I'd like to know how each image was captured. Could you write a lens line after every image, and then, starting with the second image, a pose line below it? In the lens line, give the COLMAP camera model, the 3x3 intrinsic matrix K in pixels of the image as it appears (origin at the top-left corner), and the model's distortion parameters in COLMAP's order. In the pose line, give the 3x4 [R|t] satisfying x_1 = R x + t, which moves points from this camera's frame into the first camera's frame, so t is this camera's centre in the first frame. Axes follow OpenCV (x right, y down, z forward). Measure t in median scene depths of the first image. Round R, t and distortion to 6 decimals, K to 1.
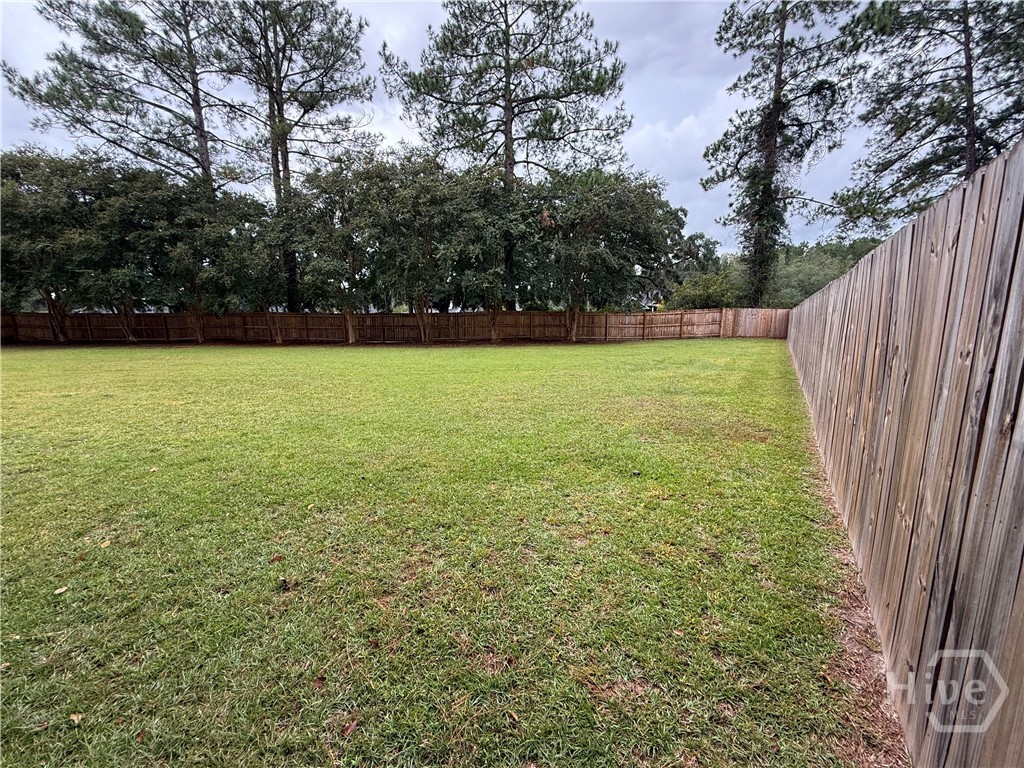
lens RADIAL K [[408.4, 0, 510.0], [0, 408.4, 385.9], [0, 0, 1]] dist [-0.001352, 0.000352]
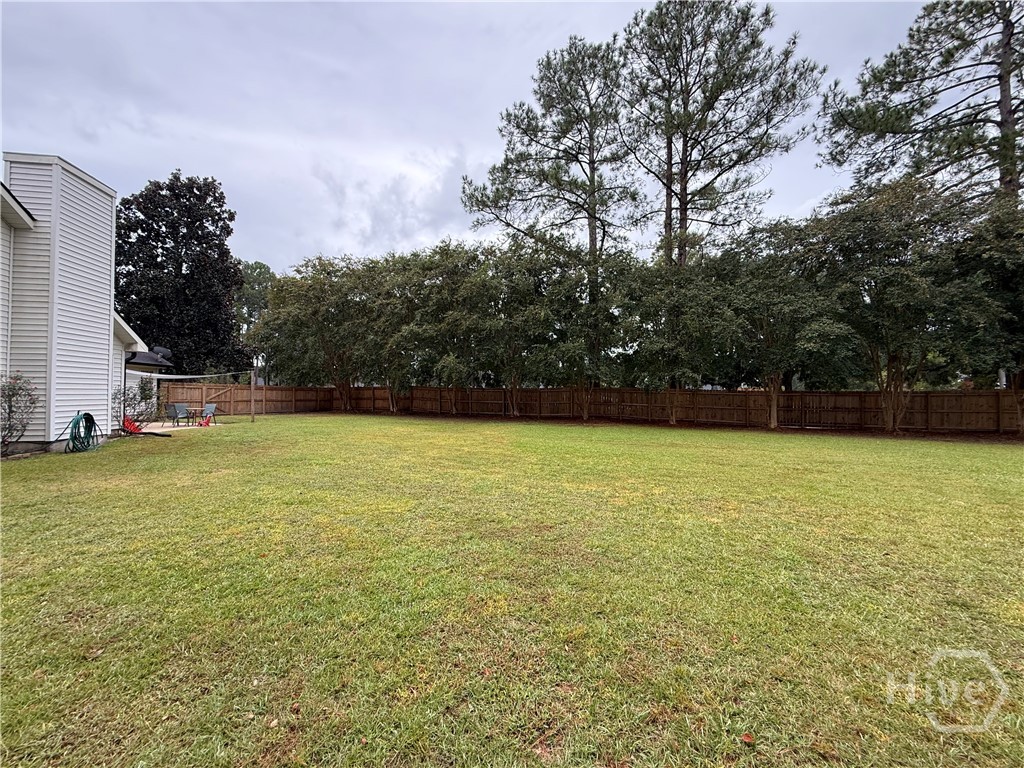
lens RADIAL K [[408.4, 0, 506.7], [0, 408.4, 385.7], [0, 0, 1]] dist [-0.001352, 0.000352]
pose [[0.921747, 0.006731, -0.387733, -0.940617], [-0.080839, 0.981219, -0.175142, -0.009157], [0.379272, 0.192780, 0.904980, 0.130856]]
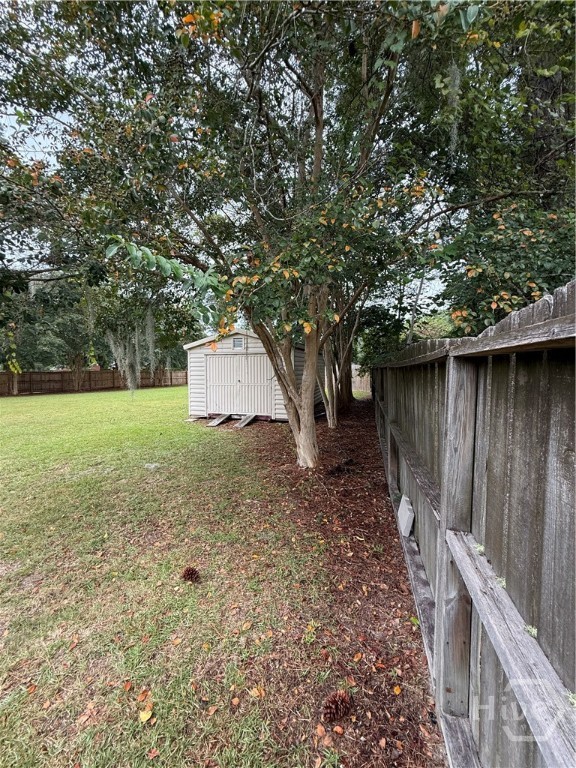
lens RADIAL K [[306.3, 0, 287.6], [0, 306.3, 383.0], [0, 0, 1]] dist [-0.001352, 0.000352]
pose [[0.520780, -0.034717, 0.852985, -1.288954], [0.153485, 0.986699, -0.053549, 0.073221], [-0.839780, 0.158808, 0.519181, -0.387895]]
